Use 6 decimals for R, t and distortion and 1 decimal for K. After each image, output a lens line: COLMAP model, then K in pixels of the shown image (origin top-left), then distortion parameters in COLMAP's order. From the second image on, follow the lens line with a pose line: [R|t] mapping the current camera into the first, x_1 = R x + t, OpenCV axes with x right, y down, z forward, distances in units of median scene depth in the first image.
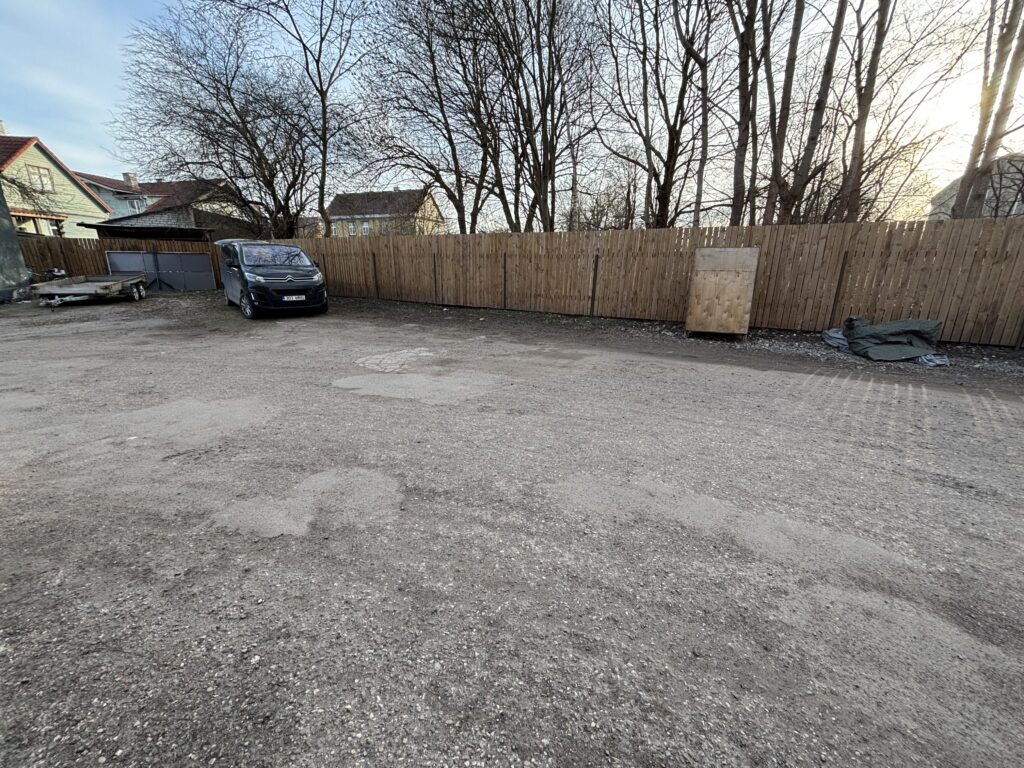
lens RADIAL K [[411.6, 0, 513.2], [0, 411.6, 383.3], [0, 0, 1]] dist [0.001695, 0.000395]
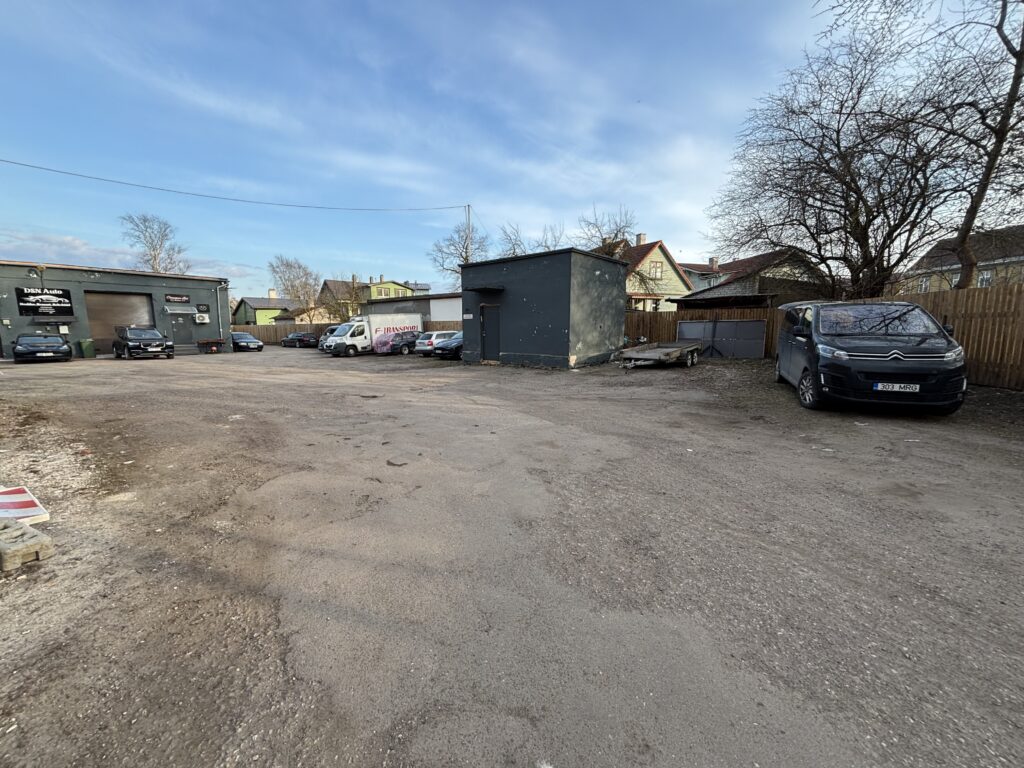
lens RADIAL K [[411.6, 0, 507.0], [0, 411.6, 383.2], [0, 0, 1]] dist [0.001695, 0.000395]
pose [[0.401719, 0.107842, -0.909391, -0.128675], [-0.245863, 0.969284, 0.006336, -0.046352], [0.882141, 0.221040, 0.415894, 0.149892]]
